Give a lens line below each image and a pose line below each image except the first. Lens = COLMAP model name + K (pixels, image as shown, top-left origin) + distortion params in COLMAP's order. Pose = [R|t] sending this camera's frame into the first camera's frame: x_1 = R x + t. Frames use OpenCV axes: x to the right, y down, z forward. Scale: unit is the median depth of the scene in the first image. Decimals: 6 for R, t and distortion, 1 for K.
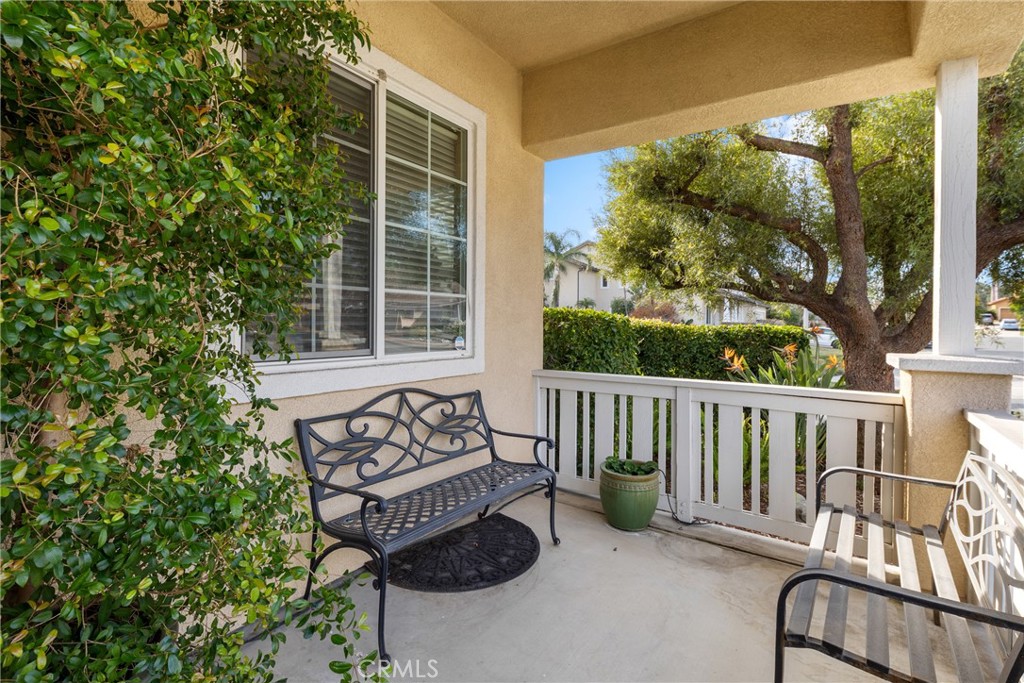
lens RADIAL K [[503.5, 0, 515.1], [0, 503.5, 332.6], [0, 0, 1]] dist [0.003094, 0.000098]
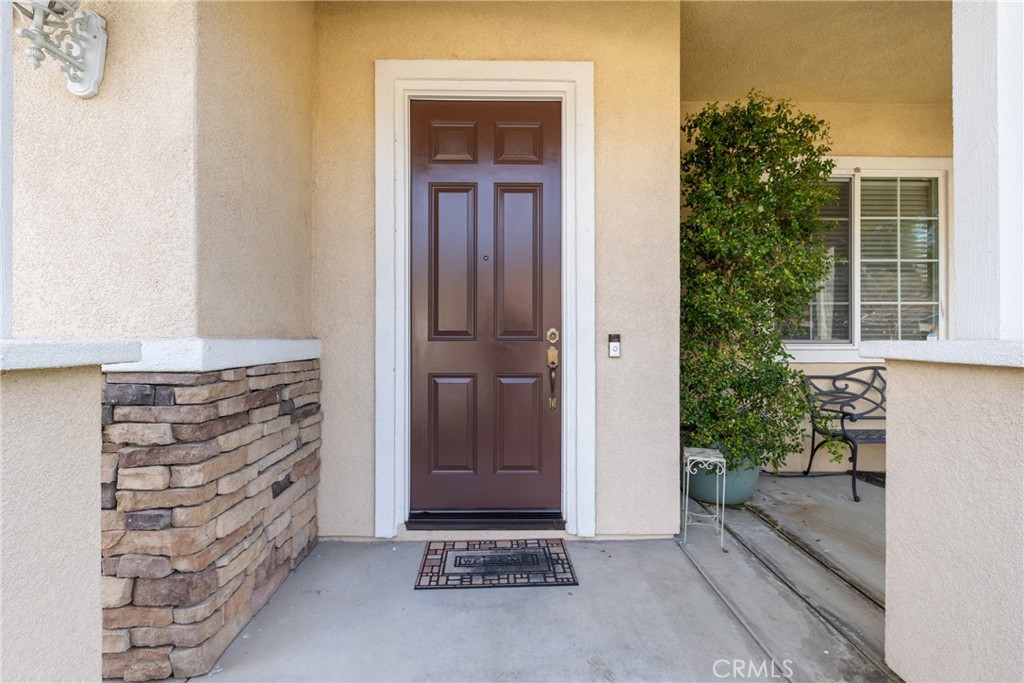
lens RADIAL K [[458.3, 0, 516.2], [0, 458.3, 340.0], [0, 0, 1]] dist [0.000830, -0.000401]
pose [[0.586051, -0.014056, -0.810153, 0.282267], [-0.004508, 0.999777, -0.020607, 0.068731], [0.810262, 0.015729, 0.585857, -0.745444]]
